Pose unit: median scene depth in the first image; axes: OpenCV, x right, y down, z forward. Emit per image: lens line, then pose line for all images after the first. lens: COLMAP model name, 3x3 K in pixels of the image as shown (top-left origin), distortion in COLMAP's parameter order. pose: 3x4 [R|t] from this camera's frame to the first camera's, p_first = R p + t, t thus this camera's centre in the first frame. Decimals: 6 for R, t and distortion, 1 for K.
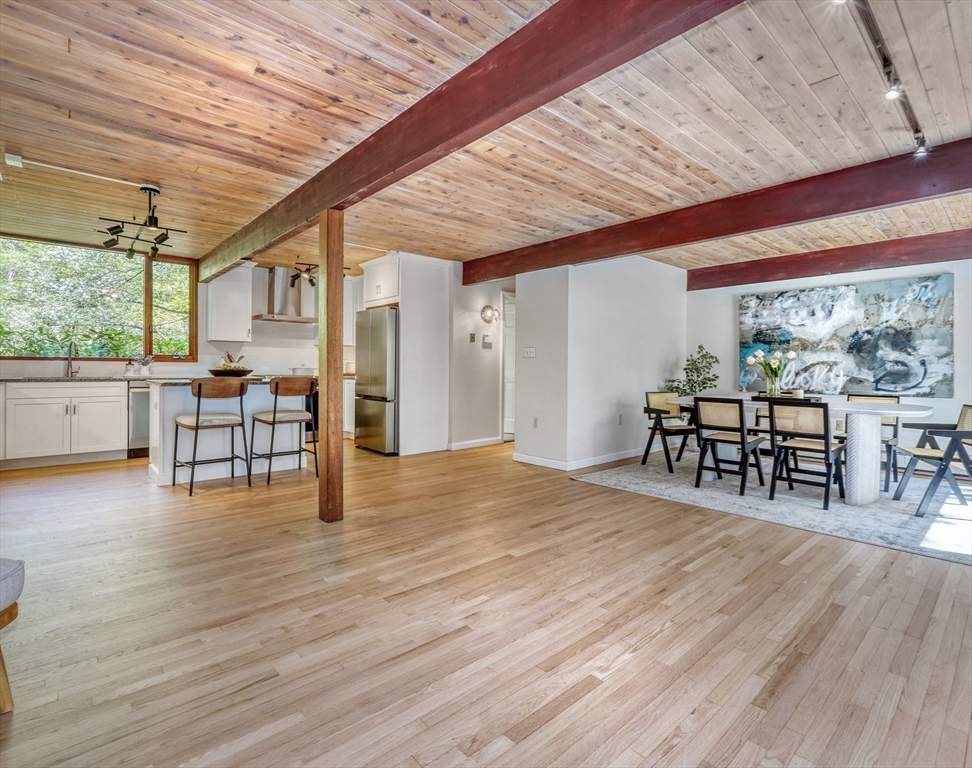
lens RADIAL K [[492.7, 0, 547.8], [0, 492.7, 364.8], [0, 0, 1]] dist [0.020503, 0.000755]
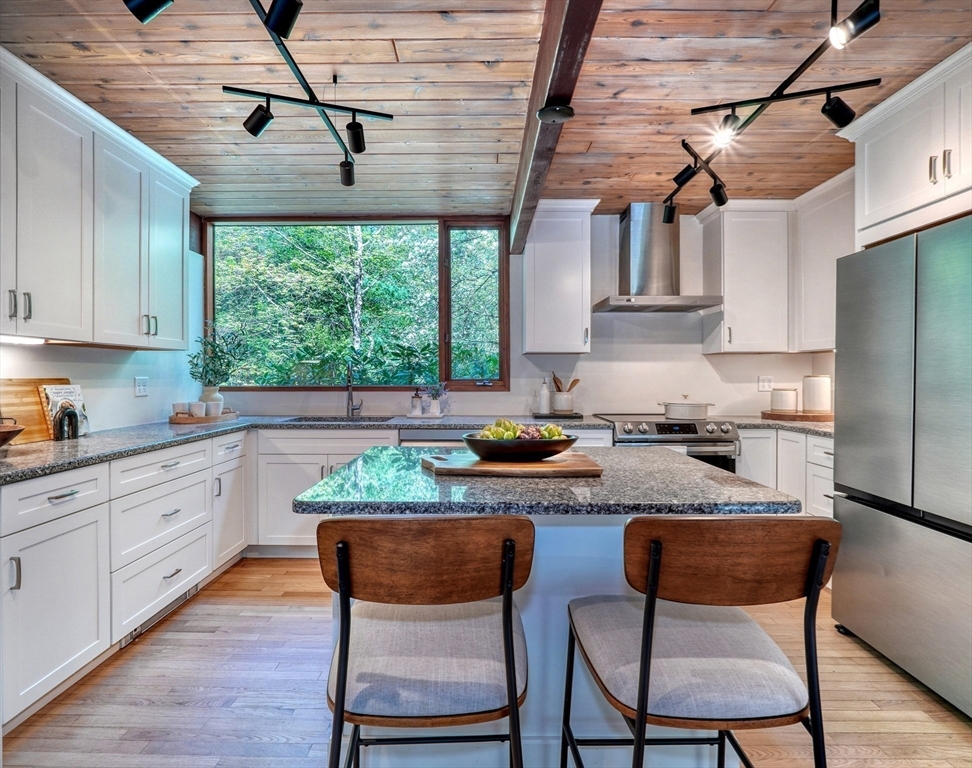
lens RADIAL K [[492.7, 0, 486.0], [0, 492.7, 378.9], [0, 0, 1]] dist [0.020503, 0.000755]
pose [[0.710253, -0.001838, -0.703944, -0.320429], [0.006950, 0.999966, 0.004401, -0.022320], [0.703912, -0.008018, 0.710242, 0.573731]]
